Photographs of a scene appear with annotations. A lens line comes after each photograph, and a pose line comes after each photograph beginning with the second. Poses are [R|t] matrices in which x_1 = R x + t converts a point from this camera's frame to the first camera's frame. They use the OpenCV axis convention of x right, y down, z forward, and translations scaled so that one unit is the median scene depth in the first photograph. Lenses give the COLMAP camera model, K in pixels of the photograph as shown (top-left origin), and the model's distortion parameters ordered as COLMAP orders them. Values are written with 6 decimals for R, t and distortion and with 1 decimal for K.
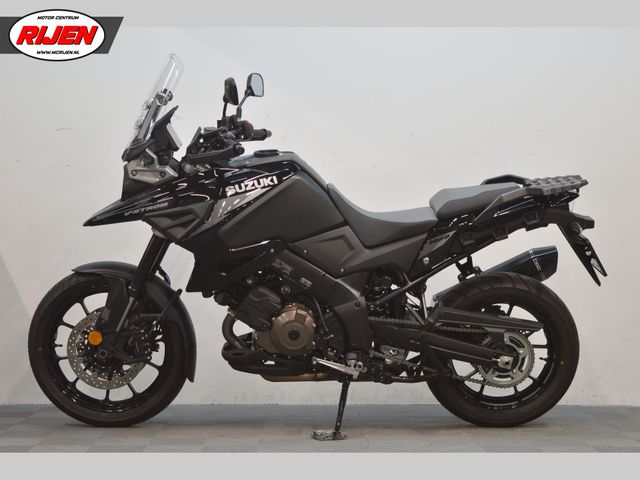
lens RADIAL K [[1362.4, 0, 320.0], [0, 1362.4, 240.0], [0, 0, 1]] dist [-0.000066, -0.262761]
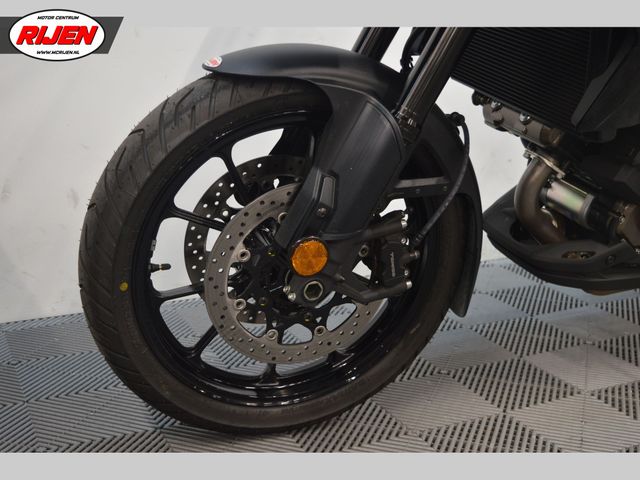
lens RADIAL K [[848.2, 0, 320.0], [0, 848.2, 240.0], [0, 0, 1]] dist [-0.015042, -0.007823]
pose [[0.909152, -0.096200, 0.405202, -0.256067], [-0.013788, 0.965469, 0.260151, 0.007157], [-0.416237, -0.242104, 0.876432, 0.799462]]
